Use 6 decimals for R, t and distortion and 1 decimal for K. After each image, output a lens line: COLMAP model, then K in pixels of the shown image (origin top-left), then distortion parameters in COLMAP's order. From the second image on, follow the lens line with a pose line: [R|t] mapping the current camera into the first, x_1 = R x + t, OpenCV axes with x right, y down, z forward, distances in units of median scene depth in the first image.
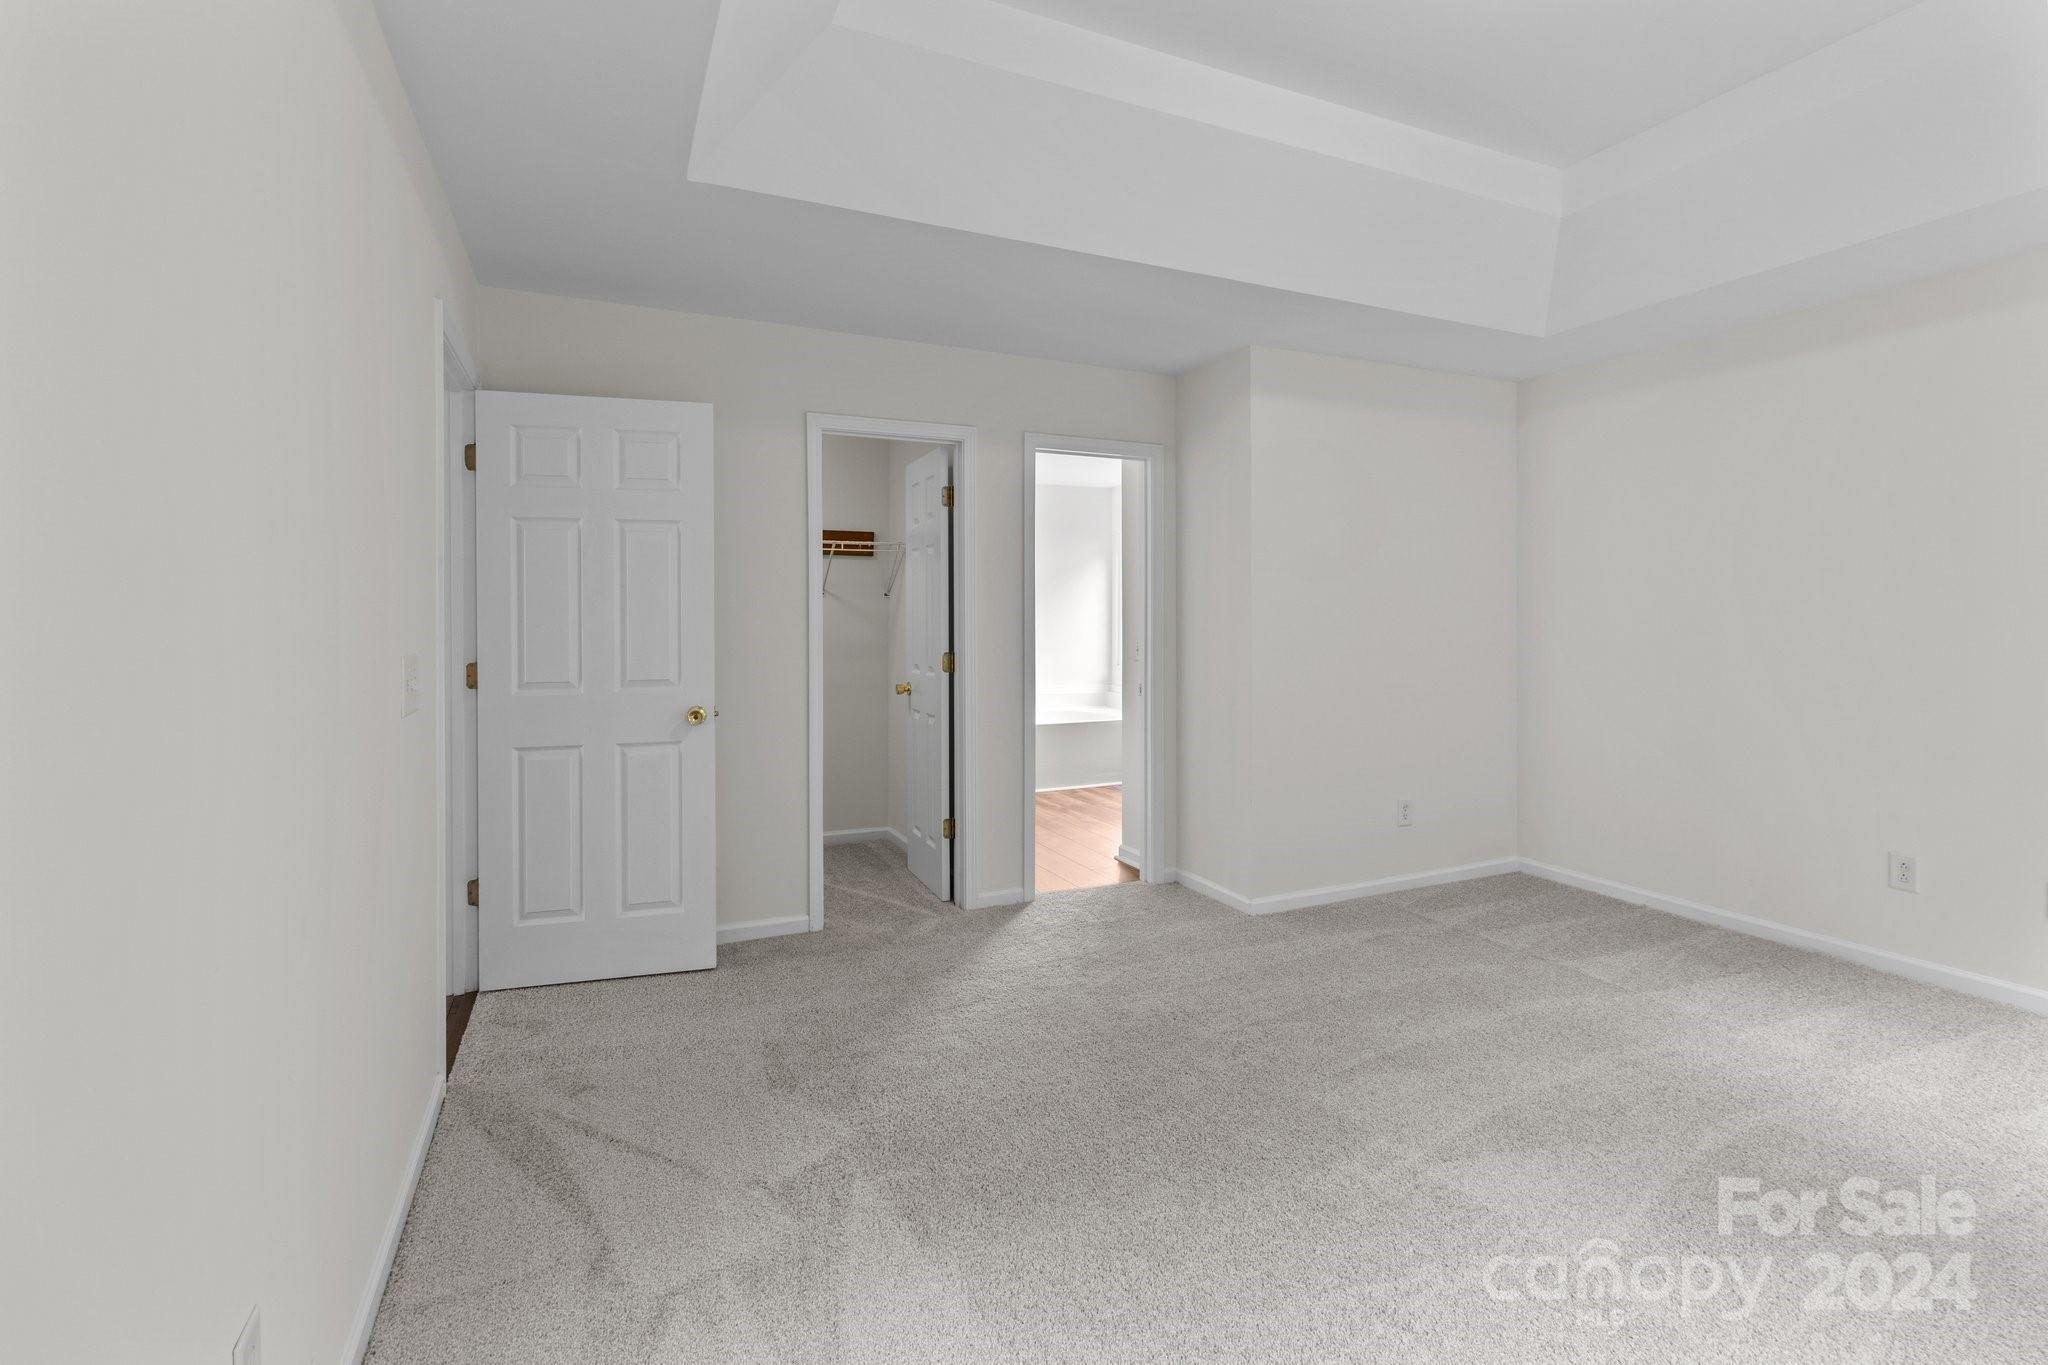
lens RADIAL K [[952.1, 0, 1039.7], [0, 952.1, 620.4], [0, 0, 1]] dist [-0.001055, -0.001913]
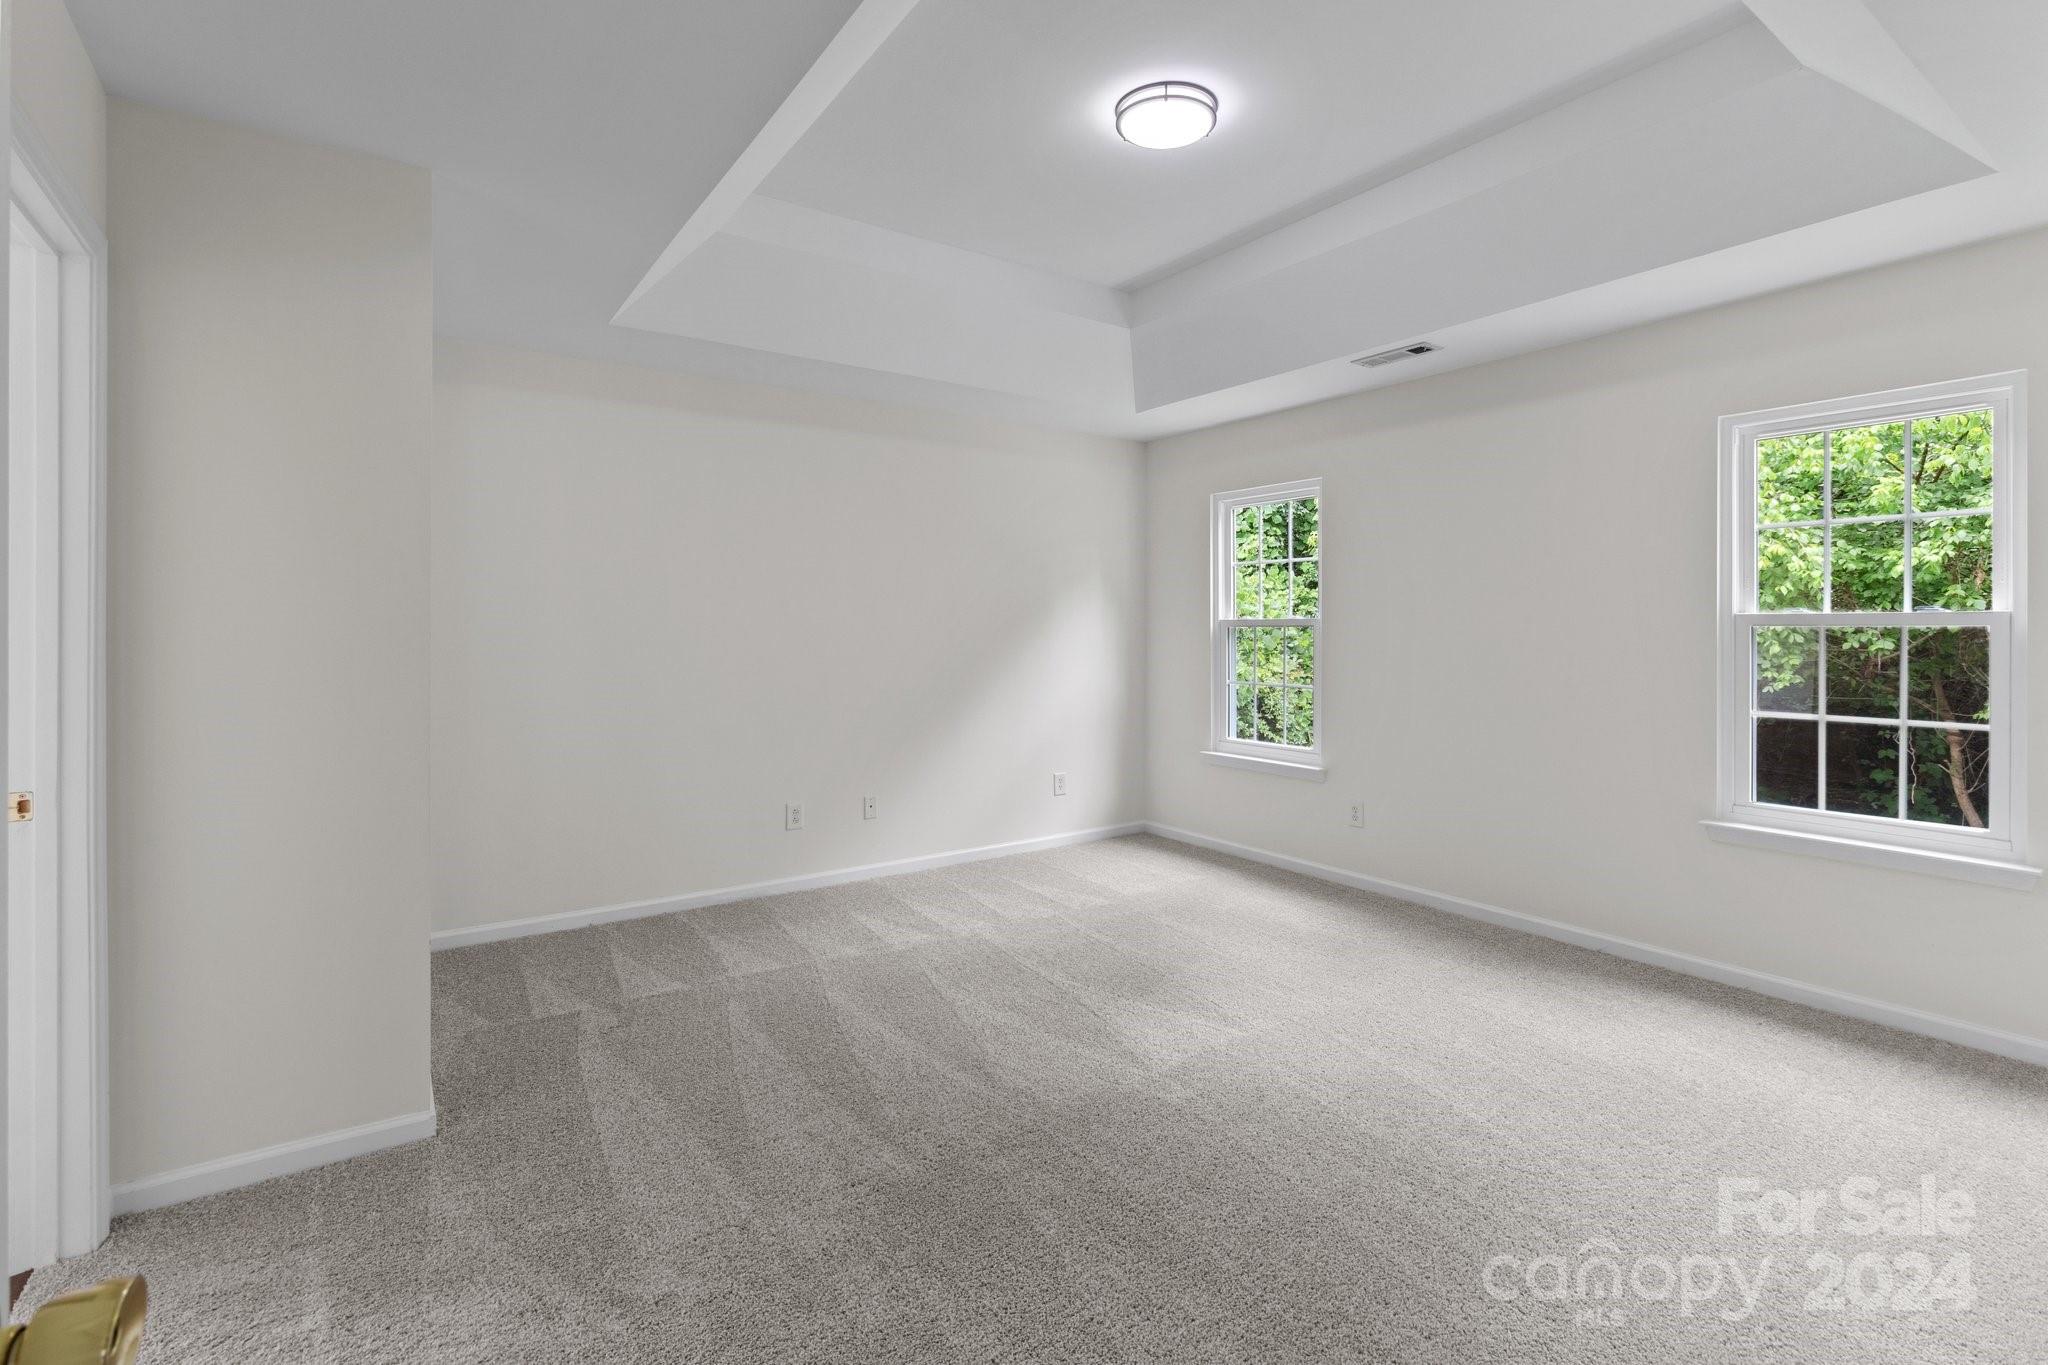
lens RADIAL K [[952.1, 0, 1055.8], [0, 952.1, 634.0], [0, 0, 1]] dist [-0.001055, -0.001913]
pose [[-0.187340, -0.003538, 0.982289, -0.517734], [0.003552, 0.999985, 0.004279, -0.004569], [-0.982289, 0.004291, -0.187324, 0.878345]]
